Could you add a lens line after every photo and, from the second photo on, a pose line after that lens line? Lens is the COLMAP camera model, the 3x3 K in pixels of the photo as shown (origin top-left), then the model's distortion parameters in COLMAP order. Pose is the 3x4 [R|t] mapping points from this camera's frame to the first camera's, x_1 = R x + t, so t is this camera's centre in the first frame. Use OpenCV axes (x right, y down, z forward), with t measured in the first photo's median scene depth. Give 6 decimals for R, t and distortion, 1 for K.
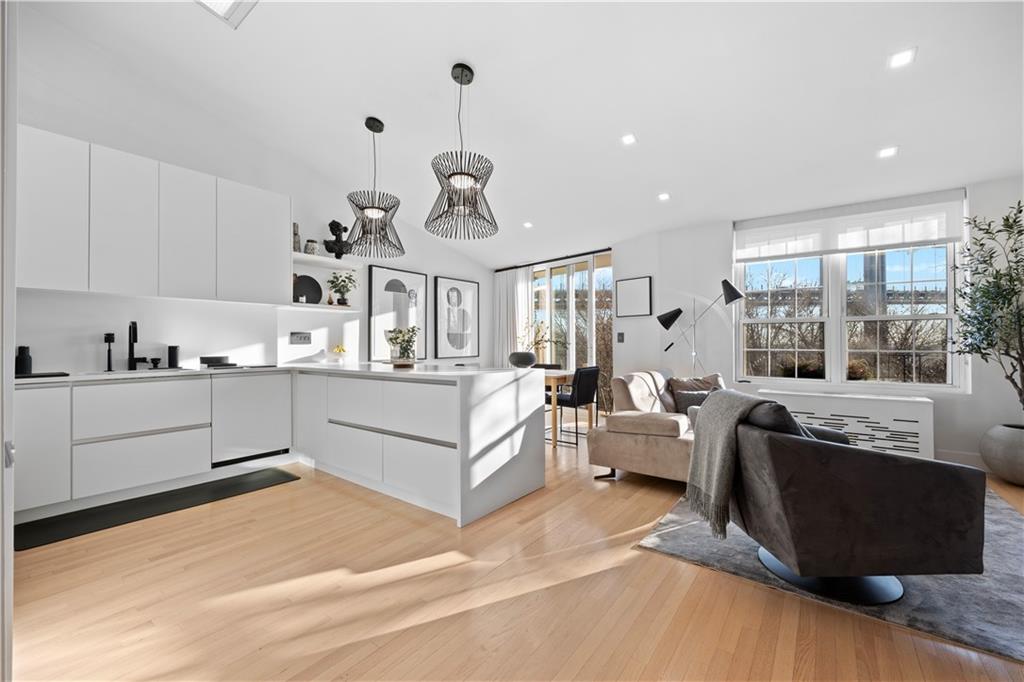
lens RADIAL K [[414.0, 0, 512.0], [0, 414.0, 341.0], [0, 0, 1]] dist [-0.002321, -0.000166]
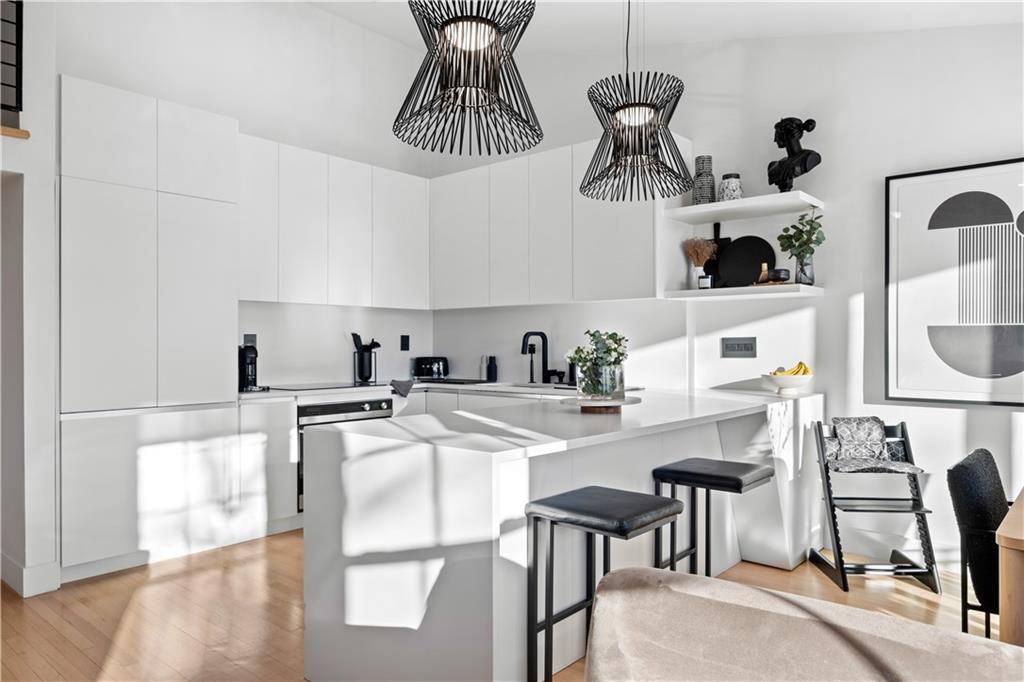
lens RADIAL K [[682.6, 0, 512.0], [0, 682.6, 341.0], [0, 0, 1]] dist [0.003743, 0.002544]
pose [[-0.063301, 0.001909, -0.997993, 0.565526], [0.011282, 0.999936, 0.001197, -0.024670], [0.997931, -0.011184, -0.063318, 0.916208]]
